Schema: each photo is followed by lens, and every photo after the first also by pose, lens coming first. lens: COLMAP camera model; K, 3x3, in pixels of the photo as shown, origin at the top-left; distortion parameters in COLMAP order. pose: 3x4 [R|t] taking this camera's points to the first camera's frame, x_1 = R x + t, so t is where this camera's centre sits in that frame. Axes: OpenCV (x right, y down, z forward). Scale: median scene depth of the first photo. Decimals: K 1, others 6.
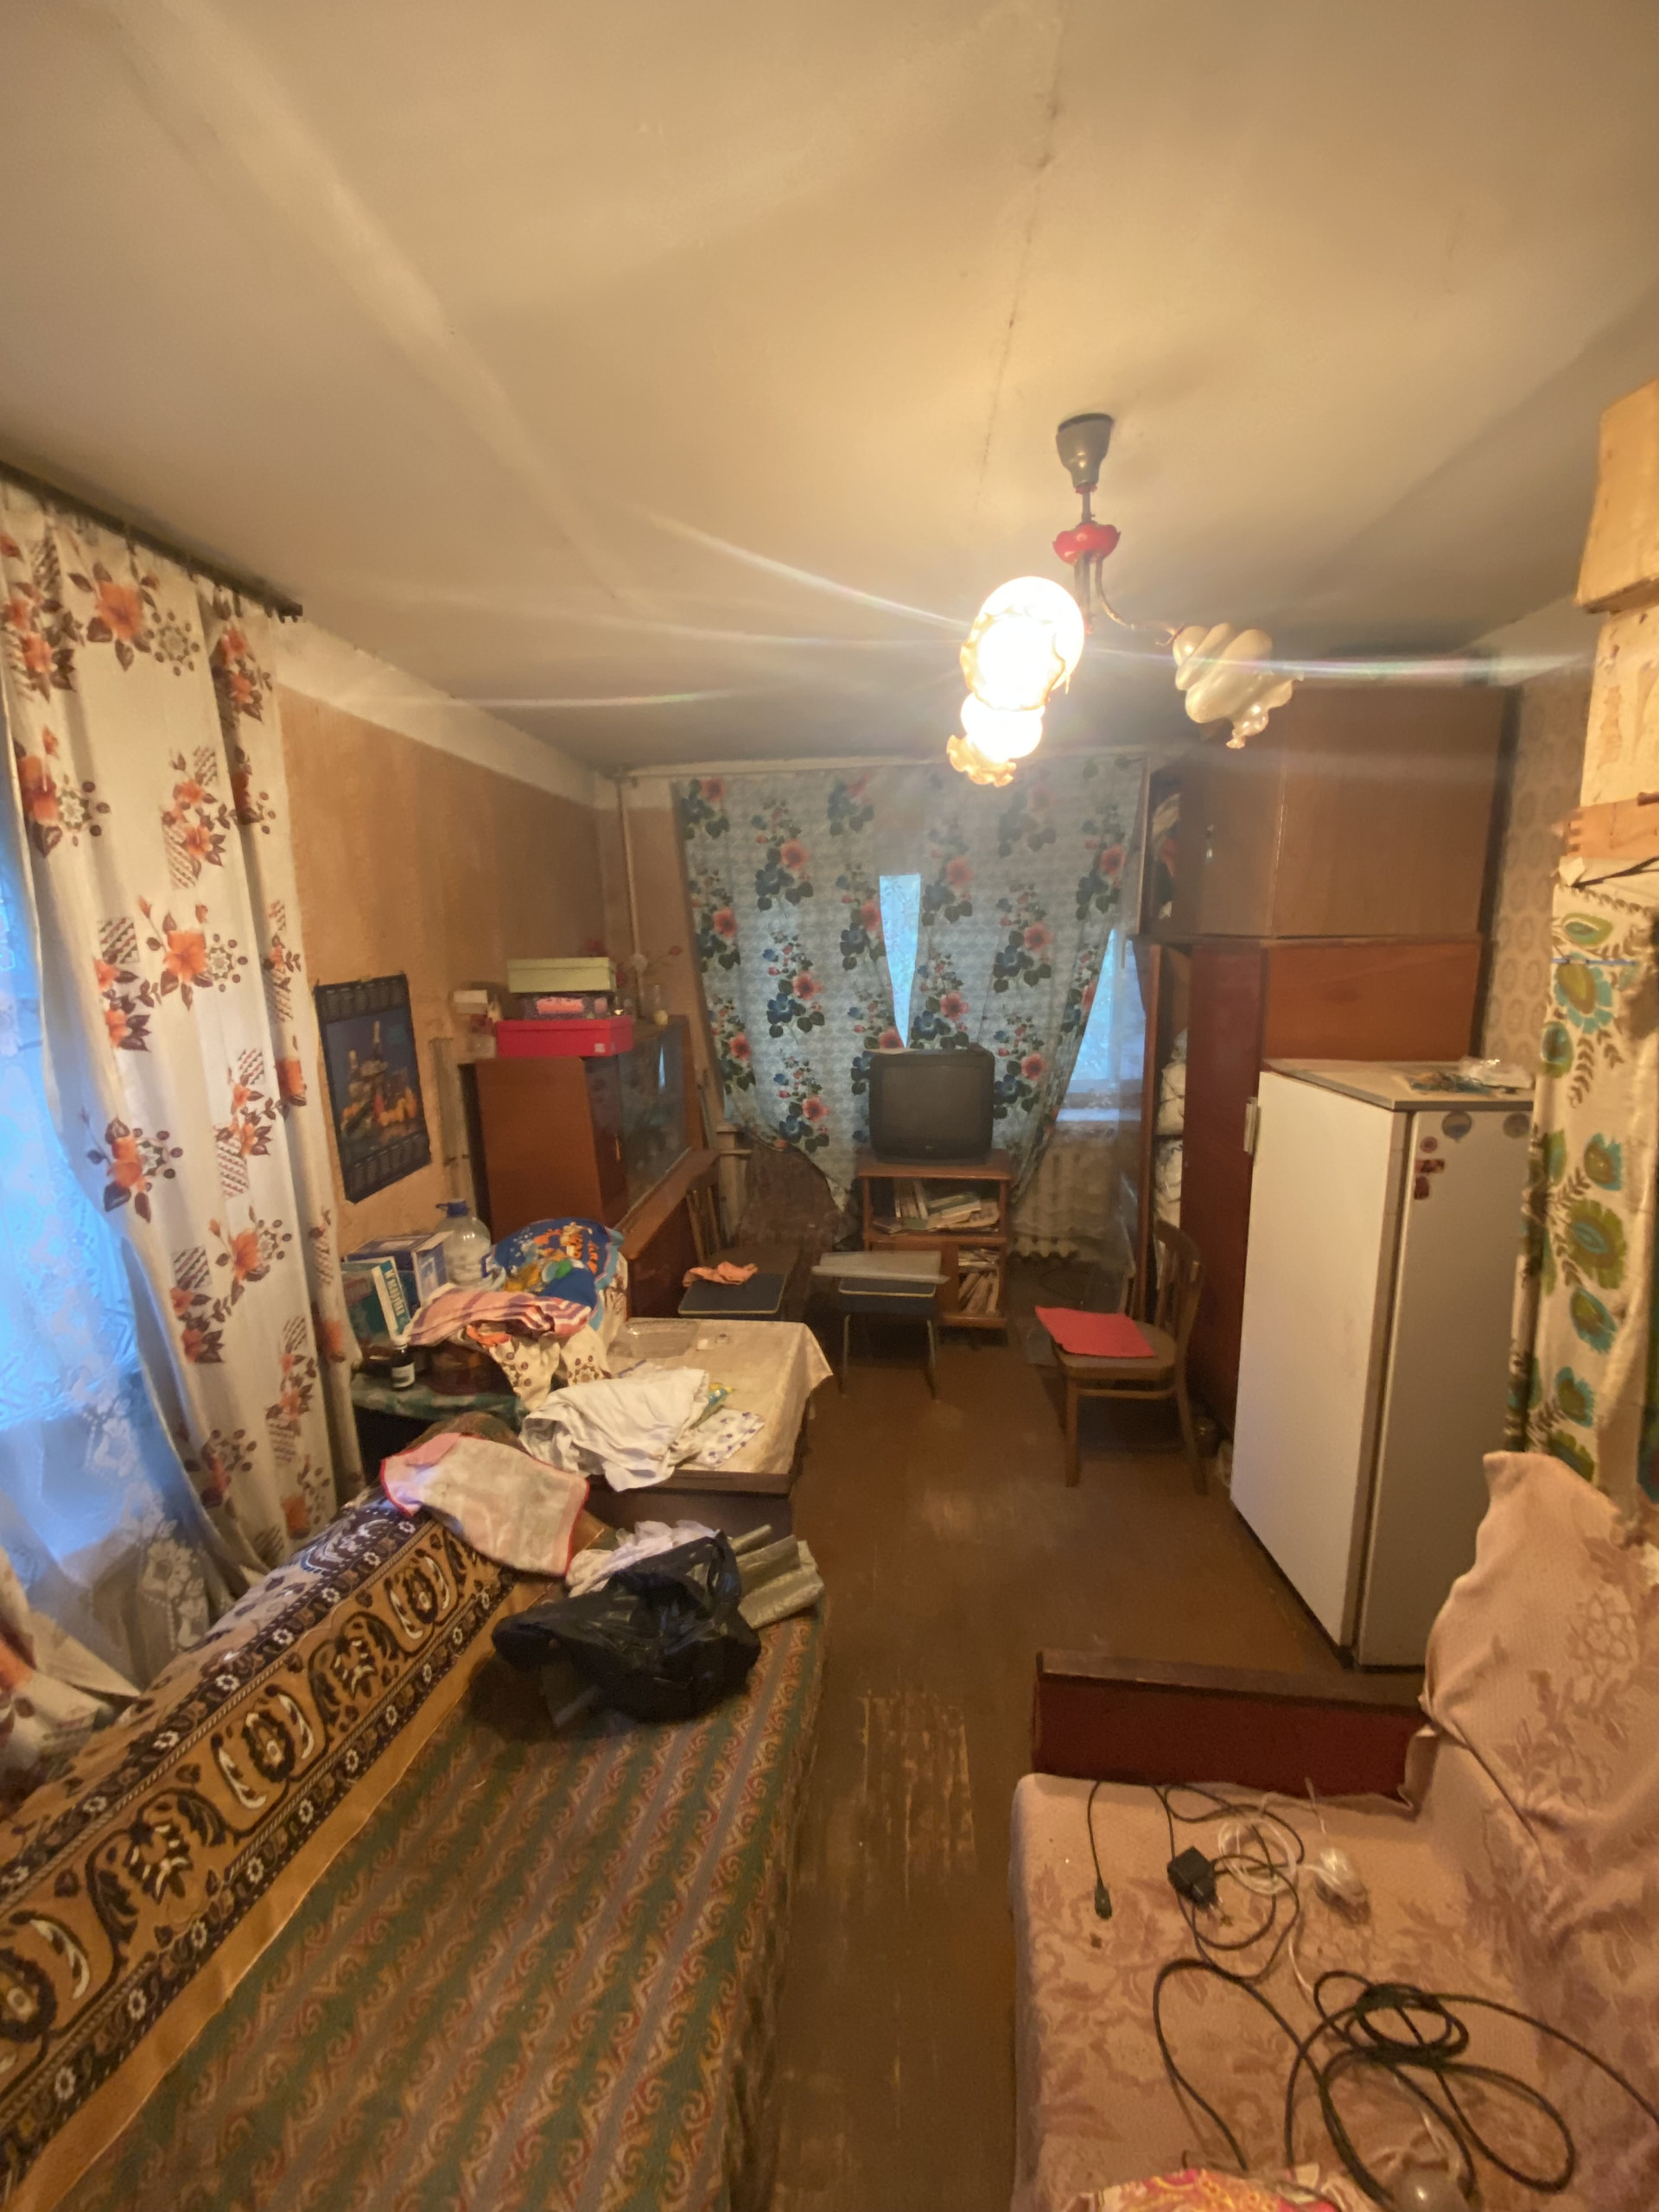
lens RADIAL K [[907.0, 0, 832.5], [0, 907.0, 1097.9], [0, 0, 1]] dist [-0.000944, -0.000220]
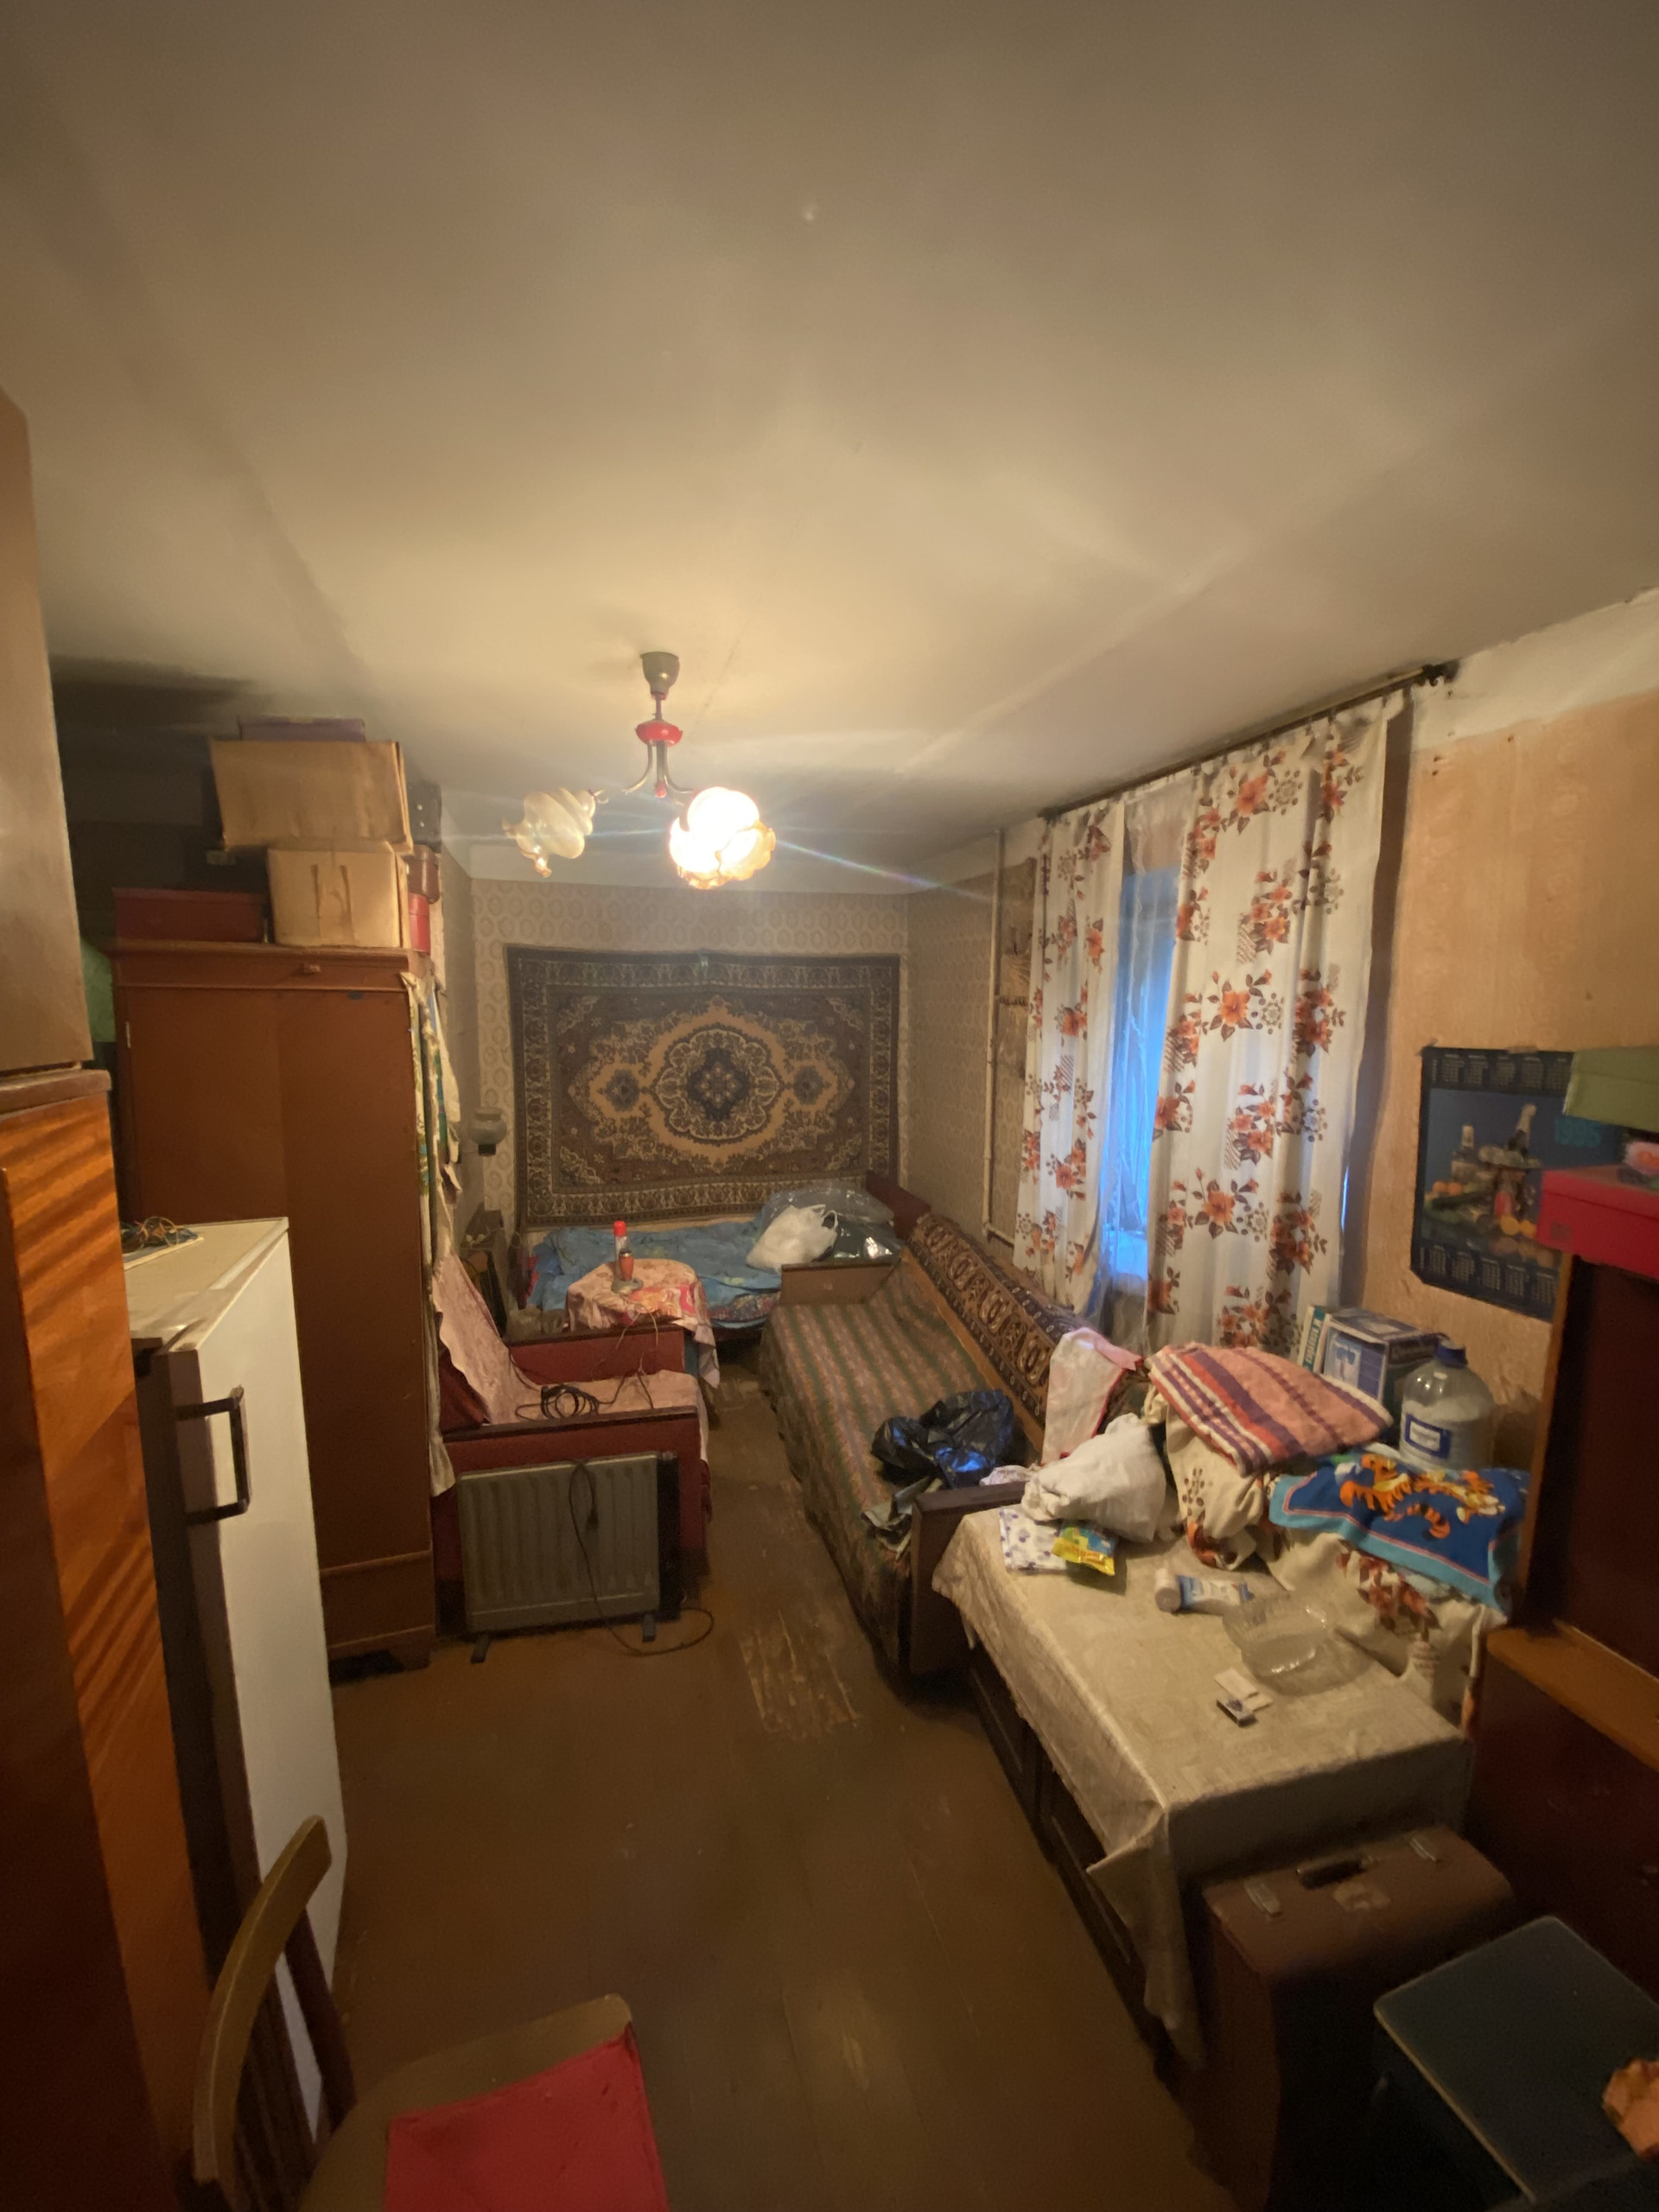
lens RADIAL K [[907.0, 0, 832.5], [0, 907.0, 1097.9], [0, 0, 1]] dist [-0.000944, -0.000220]
pose [[-0.937846, 0.065140, -0.340884, 0.455915], [-0.038055, 0.957003, 0.287571, -0.410979], [0.344960, 0.282670, -0.895042, 2.108433]]
